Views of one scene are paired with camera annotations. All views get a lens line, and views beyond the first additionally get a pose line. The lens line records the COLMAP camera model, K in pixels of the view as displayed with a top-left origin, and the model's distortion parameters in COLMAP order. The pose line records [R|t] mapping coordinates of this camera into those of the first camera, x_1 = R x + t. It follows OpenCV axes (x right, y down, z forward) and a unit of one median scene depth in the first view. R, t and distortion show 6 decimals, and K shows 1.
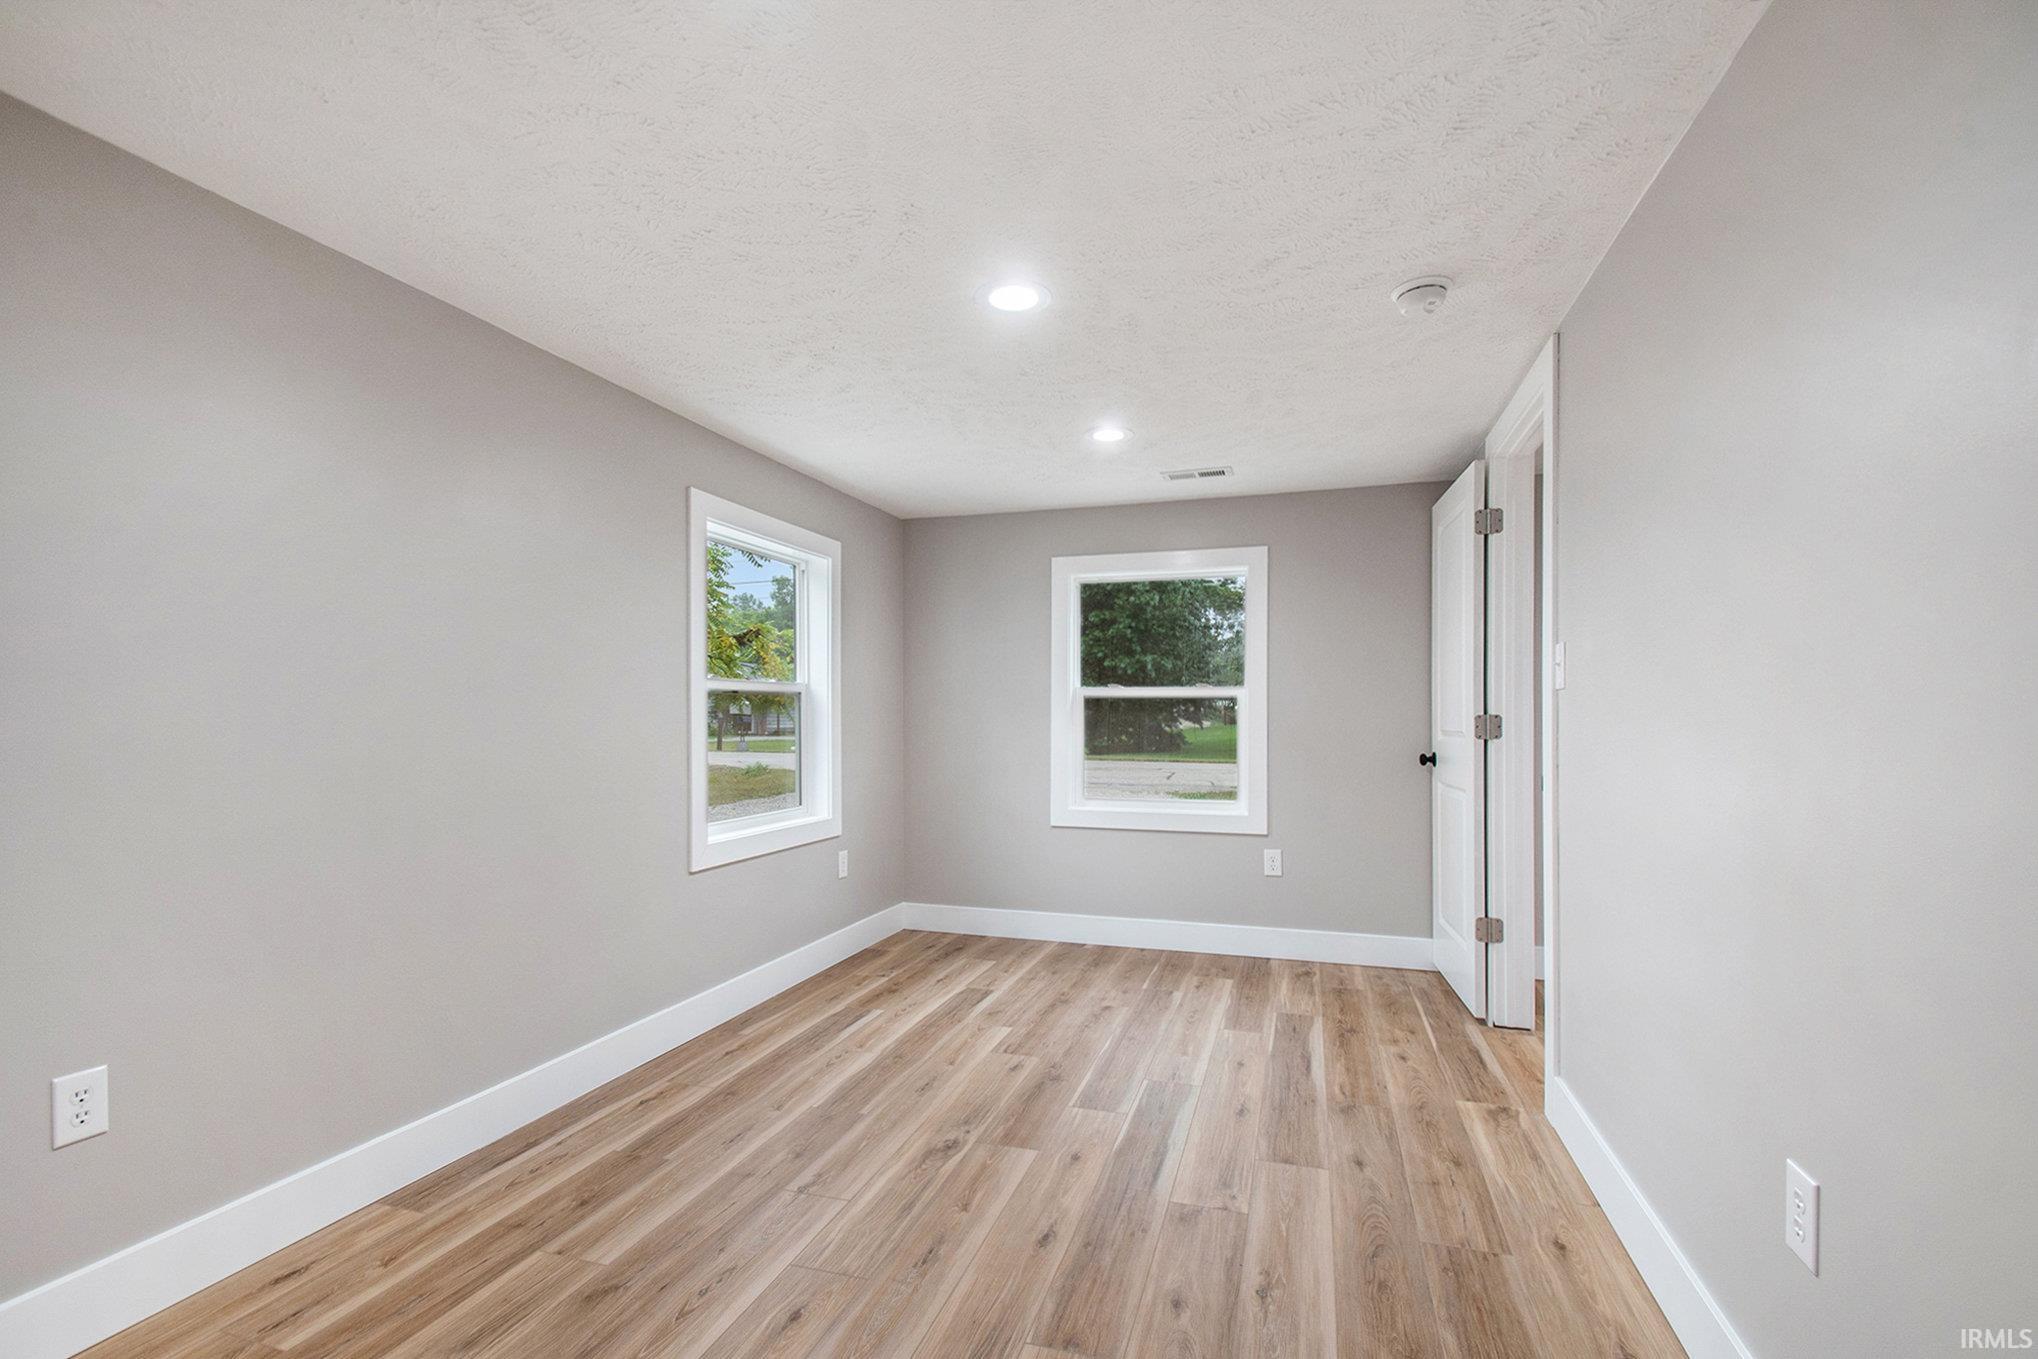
lens RADIAL K [[933.2, 0, 1011.0], [0, 933.2, 720.9], [0, 0, 1]] dist [-0.001599, -0.000811]
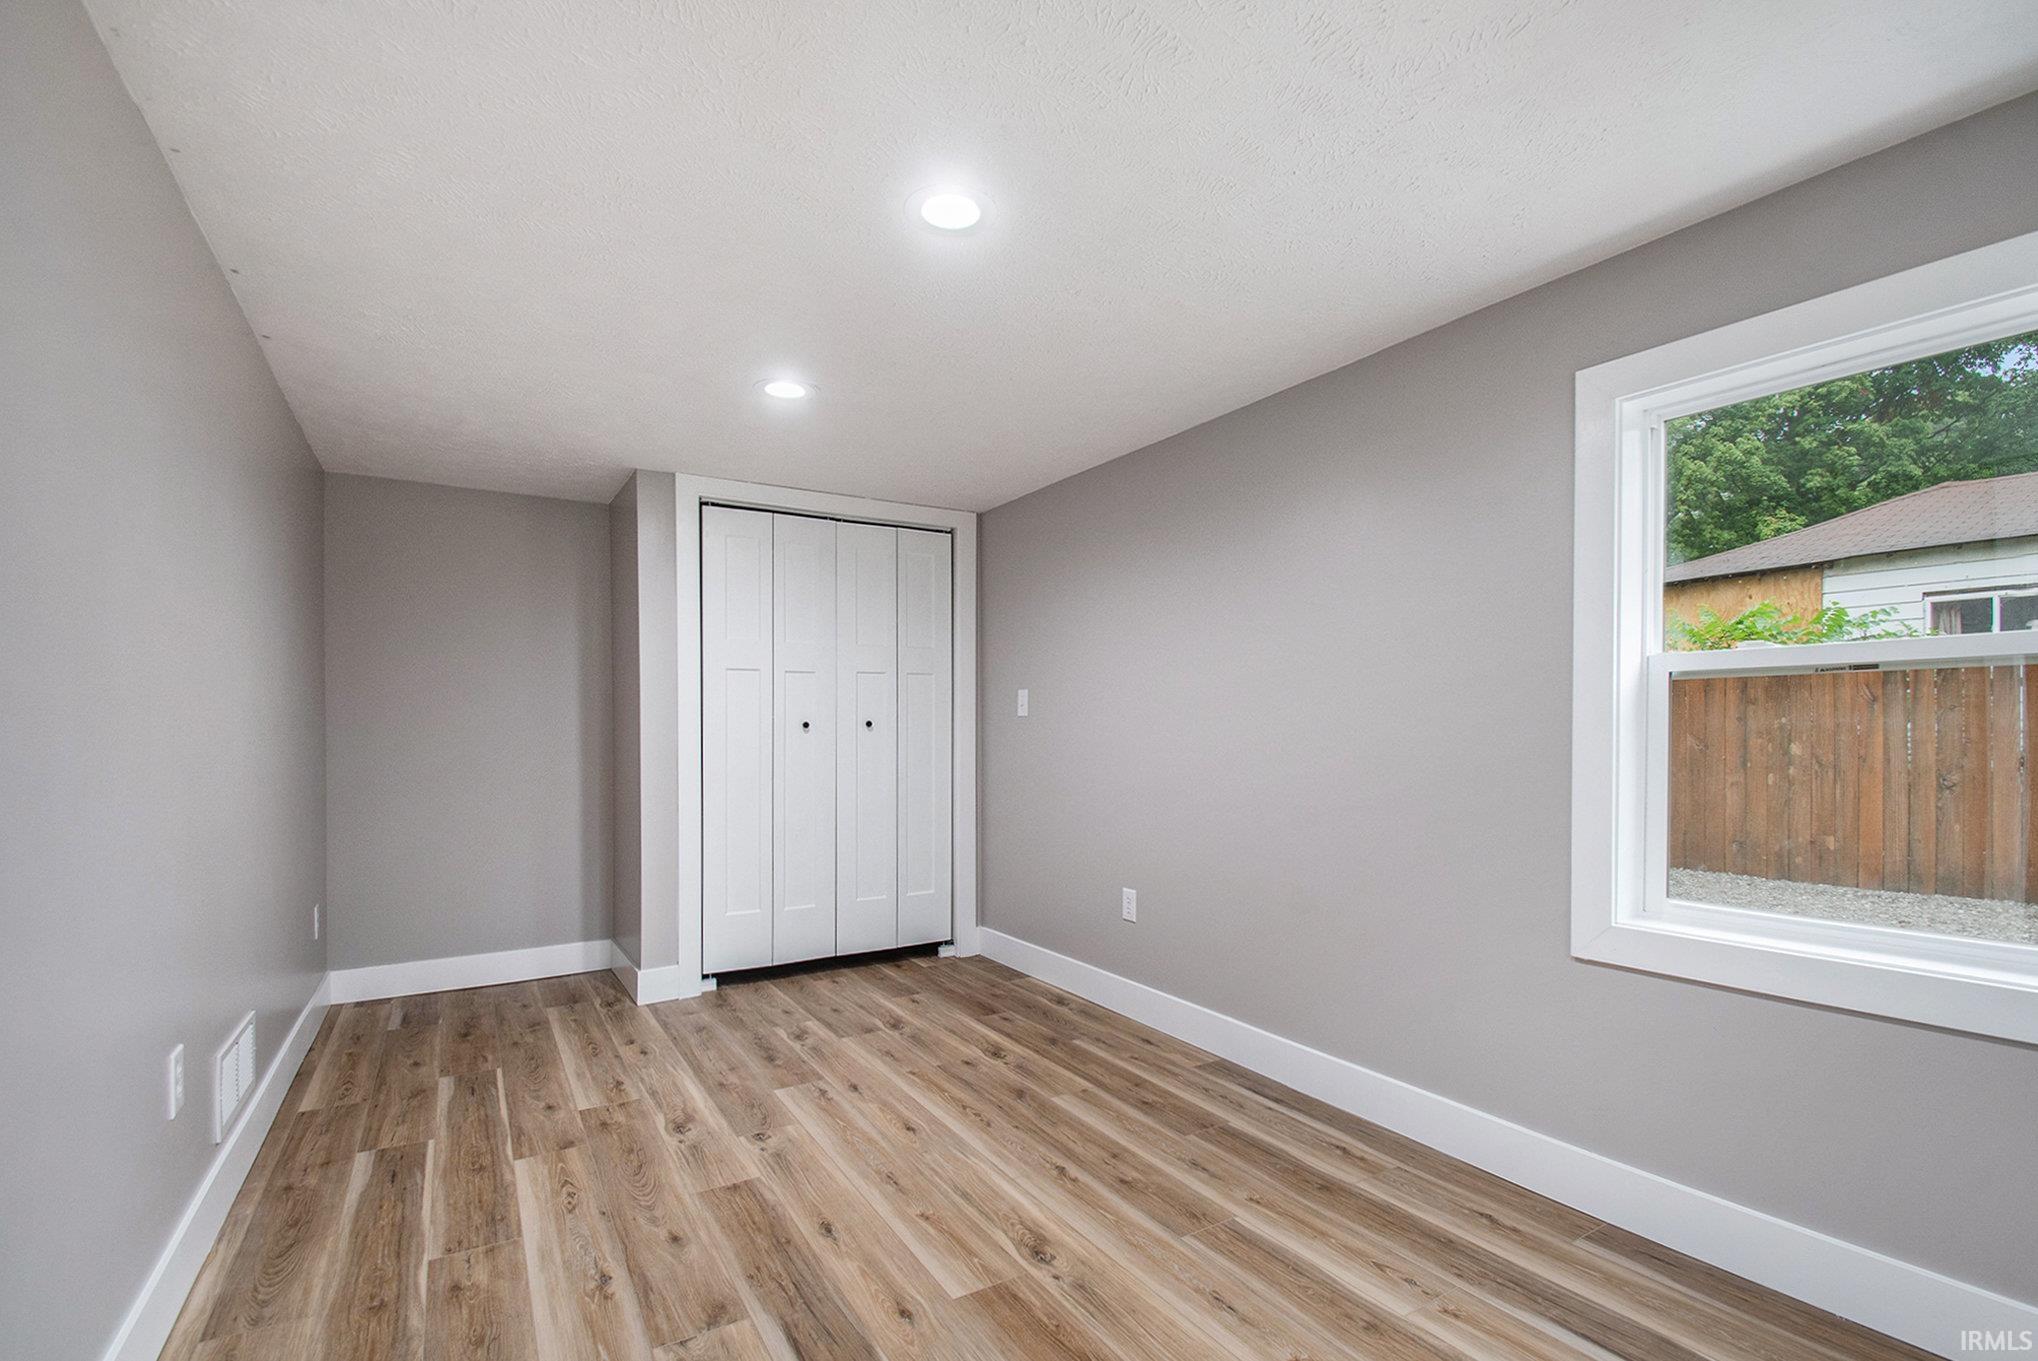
lens RADIAL K [[933.2, 0, 1011.0], [0, 933.2, 721.9], [0, 0, 1]] dist [-0.001599, -0.000811]
pose [[-0.669280, -0.004636, -0.742996, 0.634430], [0.003260, 0.999953, -0.009177, -0.000508], [0.743003, -0.008564, -0.669233, 1.740590]]
